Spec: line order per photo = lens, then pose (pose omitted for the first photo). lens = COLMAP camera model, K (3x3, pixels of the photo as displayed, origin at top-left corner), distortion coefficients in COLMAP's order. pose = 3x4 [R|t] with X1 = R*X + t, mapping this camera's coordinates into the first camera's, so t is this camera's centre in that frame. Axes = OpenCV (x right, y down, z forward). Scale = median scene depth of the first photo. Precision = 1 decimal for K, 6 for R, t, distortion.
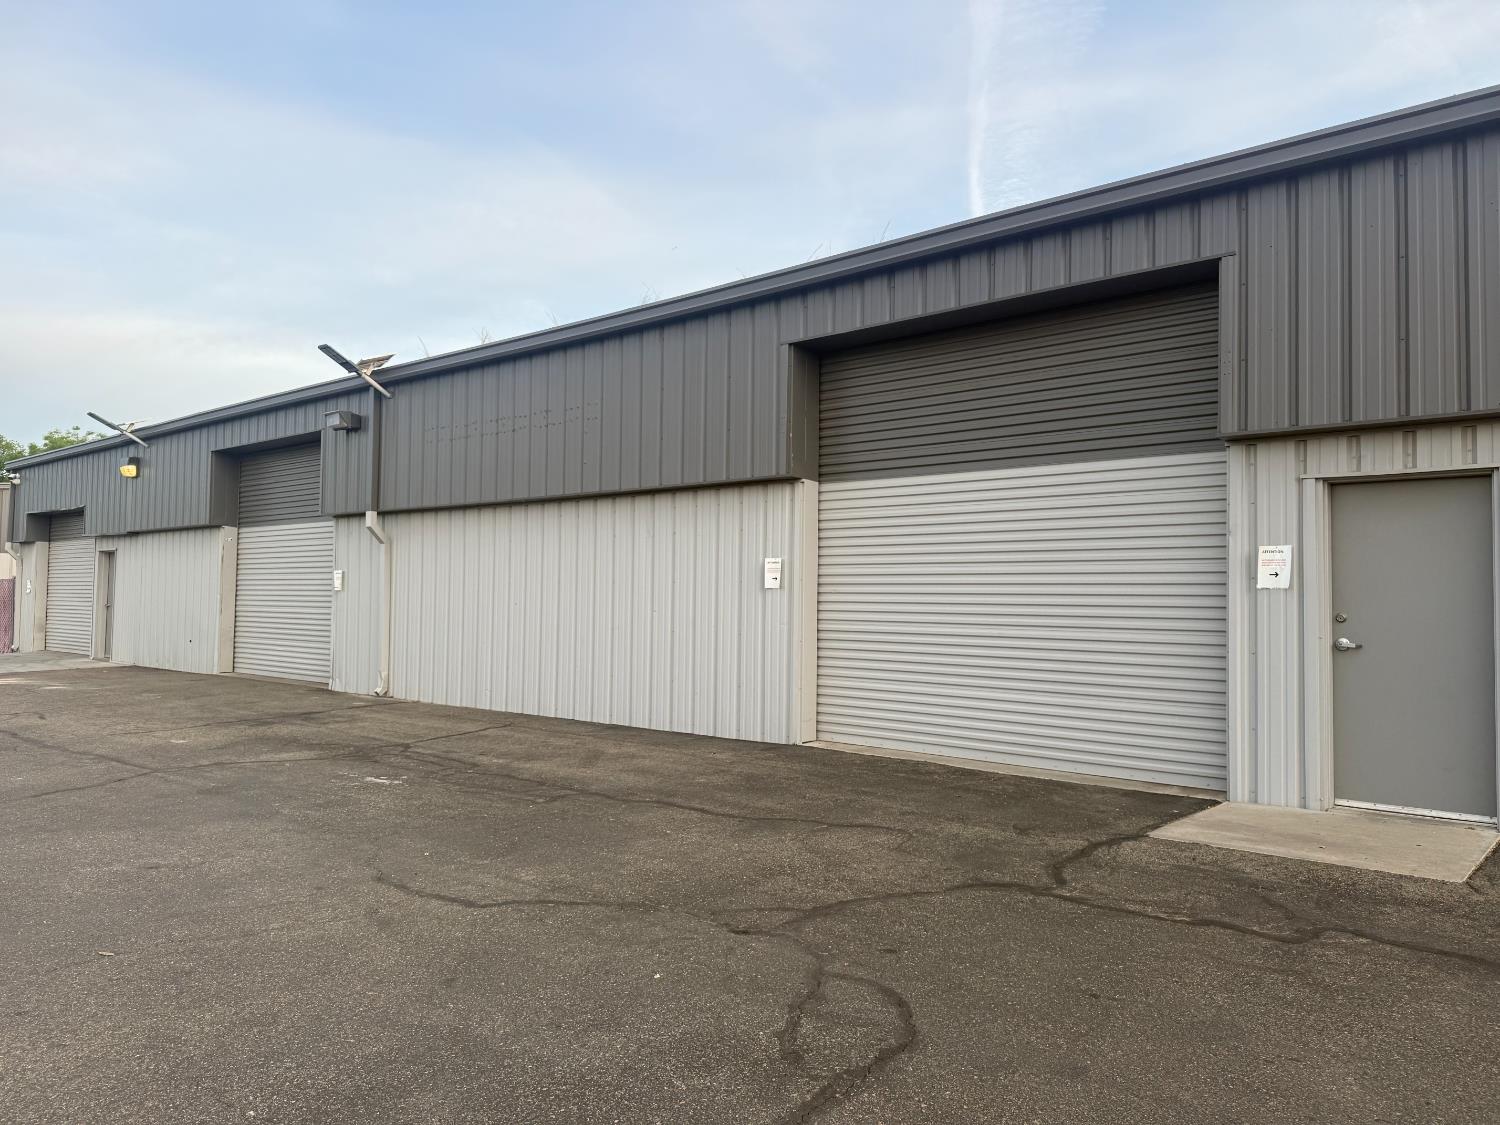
lens RADIAL K [[1039.4, 0, 825.7], [0, 1039.4, 557.4], [0, 0, 1]] dist [0.036732, -0.000417]
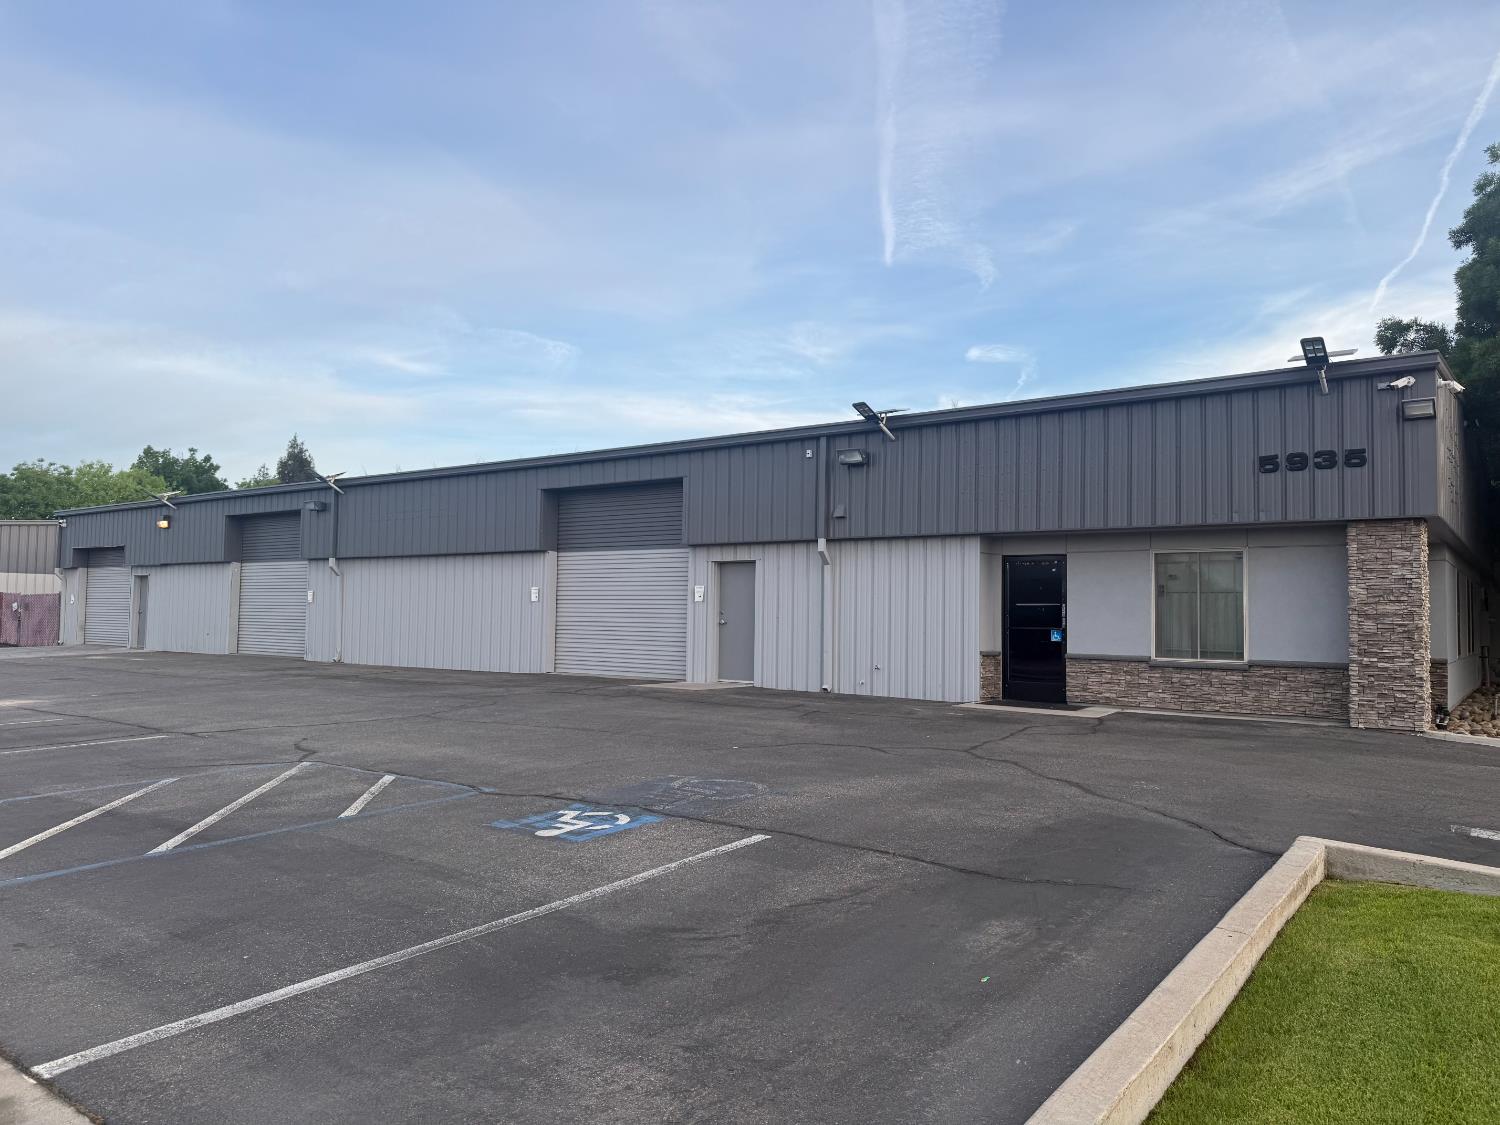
lens RADIAL K [[1024.4, 0, 750.0], [0, 1024.4, 562.5], [0, 0, 1]] dist [0.110629, -0.151834]
pose [[0.999860, 0.004693, 0.016085, 0.251350], [-0.004535, 0.999941, -0.009825, -0.022428], [-0.016130, 0.009751, 0.999822, -0.789249]]
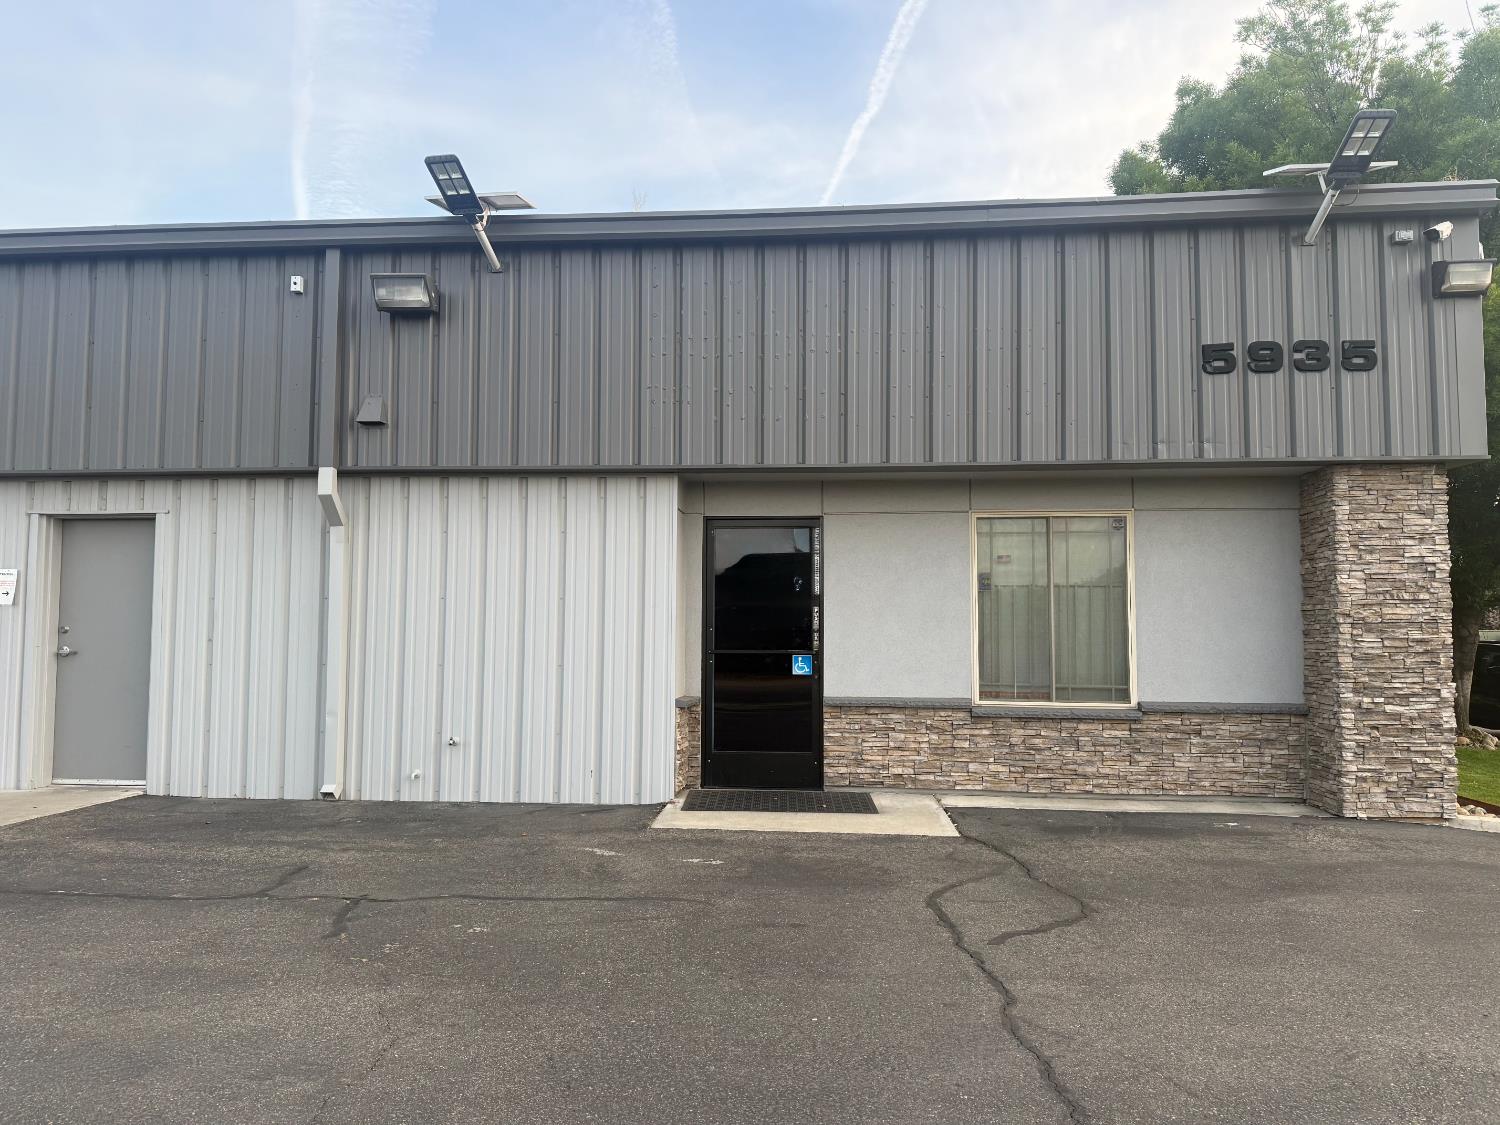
lens RADIAL K [[1024.4, 0, 750.0], [0, 1024.4, 562.5], [0, 0, 1]] dist [0.110629, -0.151834]
pose [[0.846830, 0.026687, 0.531194, 0.250645], [-0.017658, 0.999600, -0.022070, -0.003727], [-0.531571, 0.009310, 0.846963, -0.216782]]
